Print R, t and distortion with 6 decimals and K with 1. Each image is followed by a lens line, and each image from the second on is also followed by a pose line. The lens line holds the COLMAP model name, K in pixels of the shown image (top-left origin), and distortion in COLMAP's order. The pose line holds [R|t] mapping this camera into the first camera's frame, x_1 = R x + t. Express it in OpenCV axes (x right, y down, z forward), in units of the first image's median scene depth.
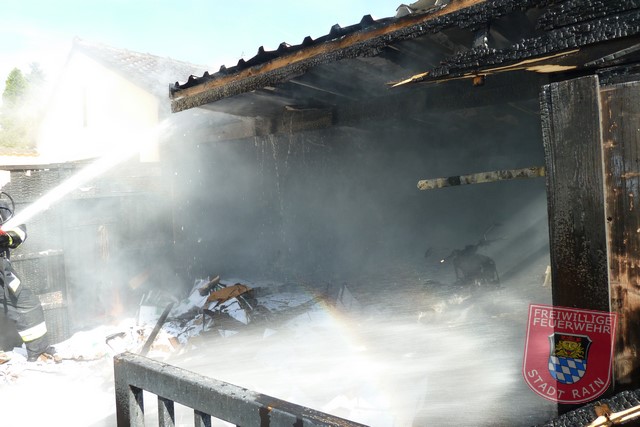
lens RADIAL K [[455.4, 0, 317.8], [0, 455.4, 209.1], [0, 0, 1]] dist [-0.024090, -0.004581]
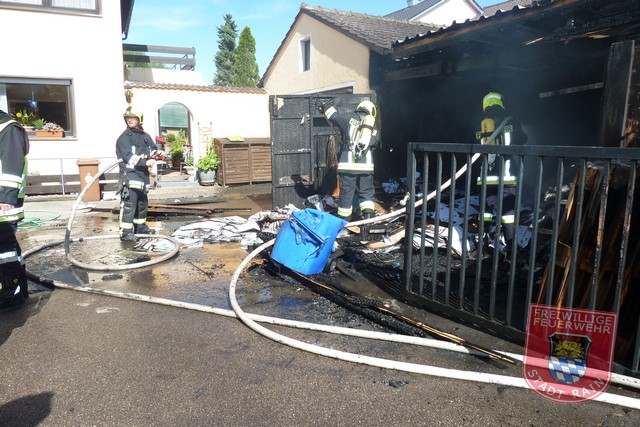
lens RADIAL K [[455.4, 0, 317.8], [0, 455.4, 209.1], [0, 0, 1]] dist [-0.024090, -0.004581]
pose [[0.941313, 0.078213, -0.328348, 0.014182], [-0.039140, 0.991513, 0.123974, 0.245549], [0.335257, -0.103847, 0.936386, -1.290972]]
